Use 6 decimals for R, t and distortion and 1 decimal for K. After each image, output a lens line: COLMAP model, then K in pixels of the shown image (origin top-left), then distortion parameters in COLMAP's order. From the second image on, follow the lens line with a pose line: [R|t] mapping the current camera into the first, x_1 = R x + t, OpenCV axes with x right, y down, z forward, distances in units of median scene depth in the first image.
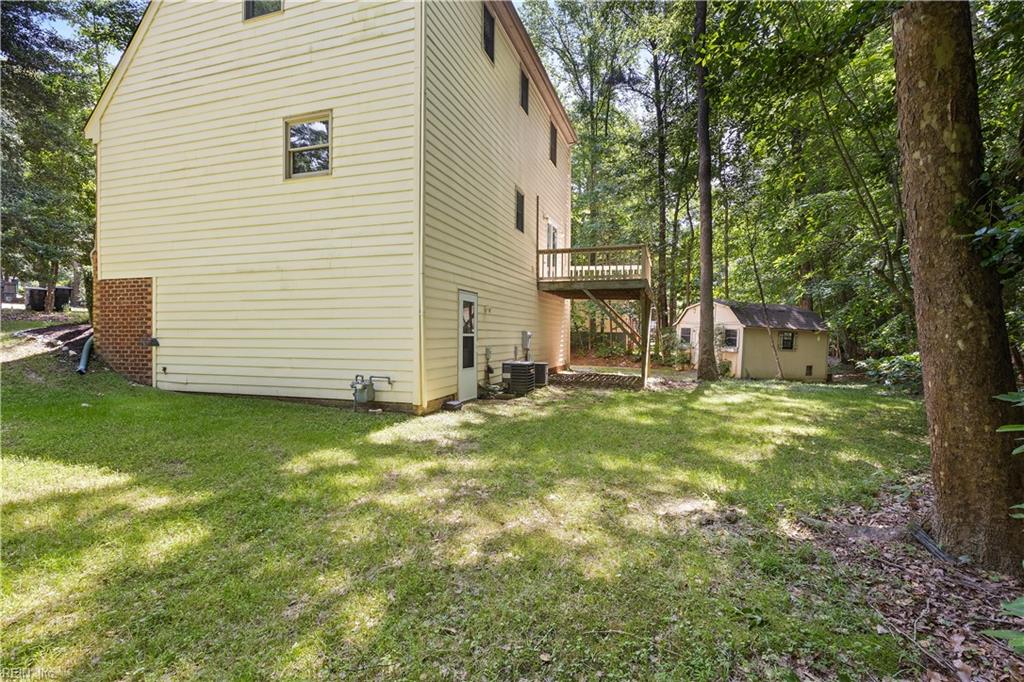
lens RADIAL K [[476.5, 0, 513.4], [0, 476.5, 337.3], [0, 0, 1]] dist [0.002269, -0.000275]
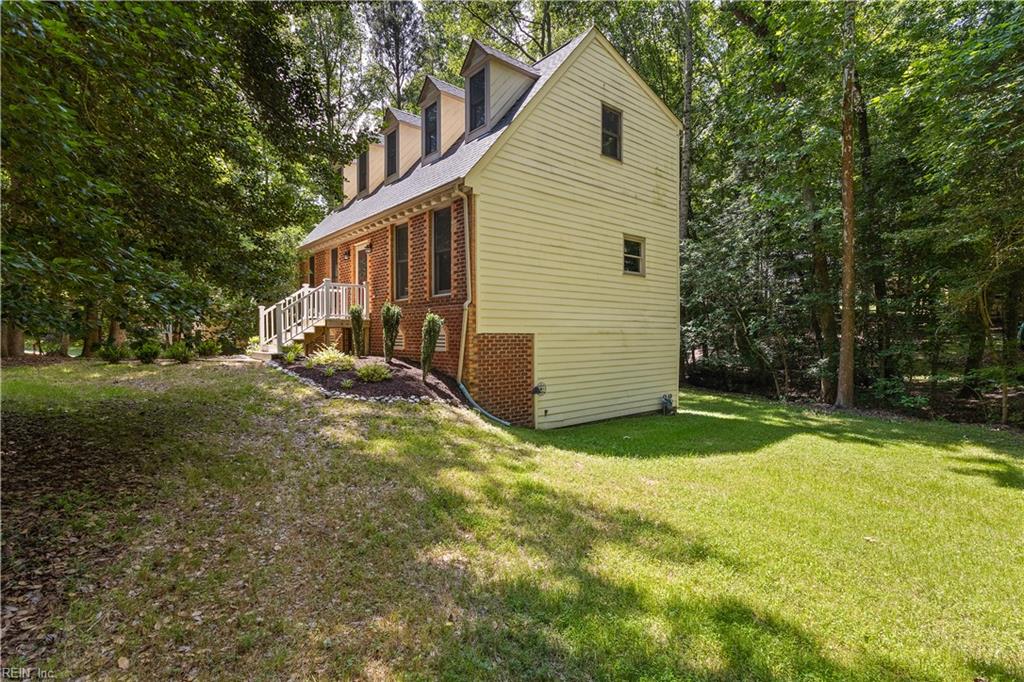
lens RADIAL K [[476.5, 0, 510.6], [0, 476.5, 337.6], [0, 0, 1]] dist [0.002269, -0.000275]
pose [[0.530065, -0.010342, 0.847894, -1.766577], [0.003320, 0.999943, 0.010122, -0.128674], [-0.847951, -0.002550, 0.530069, 0.445362]]
